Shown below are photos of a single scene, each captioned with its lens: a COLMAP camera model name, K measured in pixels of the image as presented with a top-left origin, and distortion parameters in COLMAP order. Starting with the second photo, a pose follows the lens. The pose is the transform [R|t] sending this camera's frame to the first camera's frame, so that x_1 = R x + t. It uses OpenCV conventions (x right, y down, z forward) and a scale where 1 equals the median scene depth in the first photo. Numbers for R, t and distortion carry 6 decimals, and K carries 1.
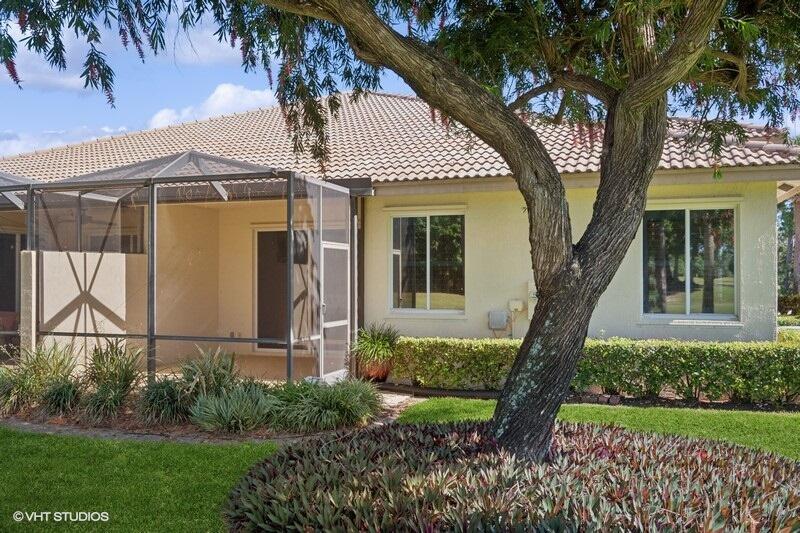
lens RADIAL K [[689.2, 0, 400.7], [0, 689.2, 264.1], [0, 0, 1]] dist [-0.006709, -0.002969]
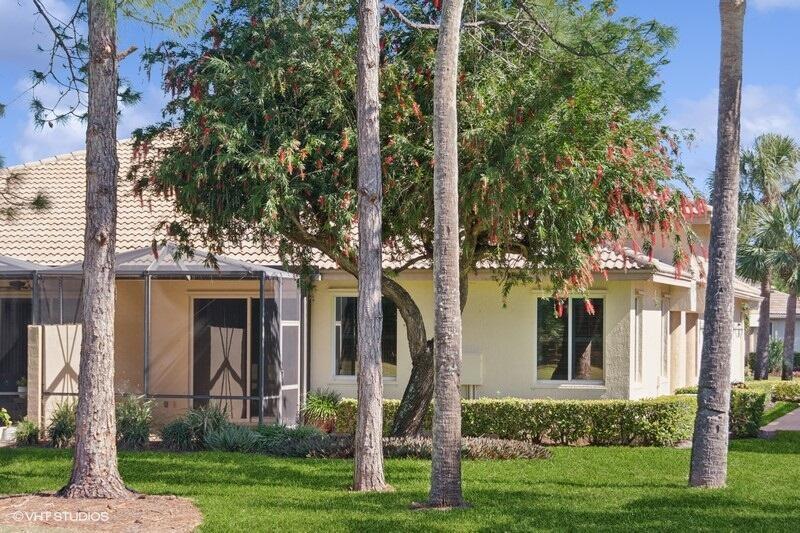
lens RADIAL K [[1743.0, 0, 400.4], [0, 1743.0, 268.0], [0, 0, 1]] dist [-0.089615, 0.000000]
pose [[0.998956, 0.007740, 0.045027, -0.037890], [-0.007241, 0.999911, -0.011239, -0.090000], [-0.045110, 0.010901, 0.998923, -2.064046]]
